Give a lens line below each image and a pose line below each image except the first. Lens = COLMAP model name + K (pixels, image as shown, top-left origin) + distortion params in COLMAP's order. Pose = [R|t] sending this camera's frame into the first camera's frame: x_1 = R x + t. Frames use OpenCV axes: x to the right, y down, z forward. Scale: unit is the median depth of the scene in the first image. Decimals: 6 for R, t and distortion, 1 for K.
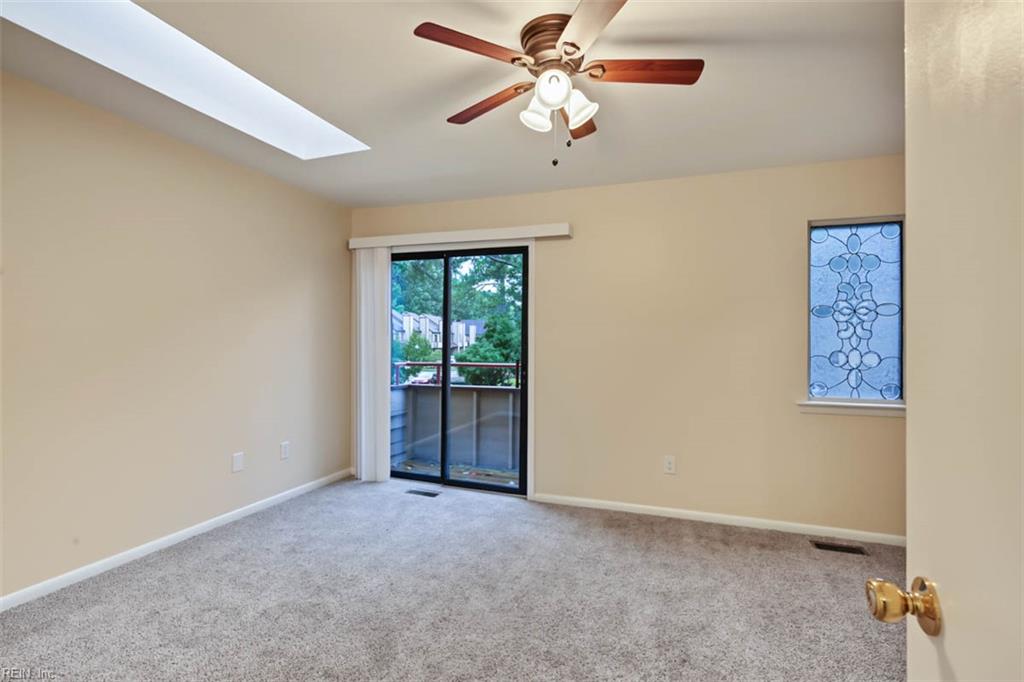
lens RADIAL K [[466.5, 0, 512.1], [0, 466.5, 326.6], [0, 0, 1]] dist [0.000820, 0.000223]
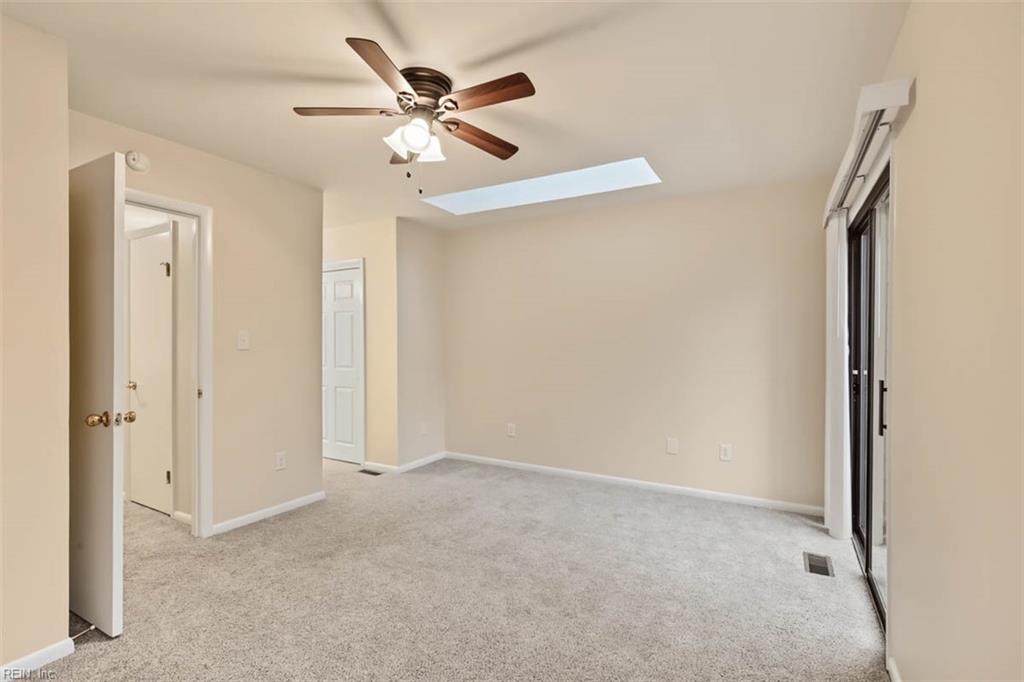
lens RADIAL K [[476.6, 0, 512.0], [0, 476.6, 341.0], [0, 0, 1]] dist [-0.001726, 0.000041]
pose [[-0.160518, -0.009259, -0.986989, 0.736639], [0.027396, 0.999529, -0.013832, 0.025492], [0.986653, -0.029260, -0.160189, 0.839627]]
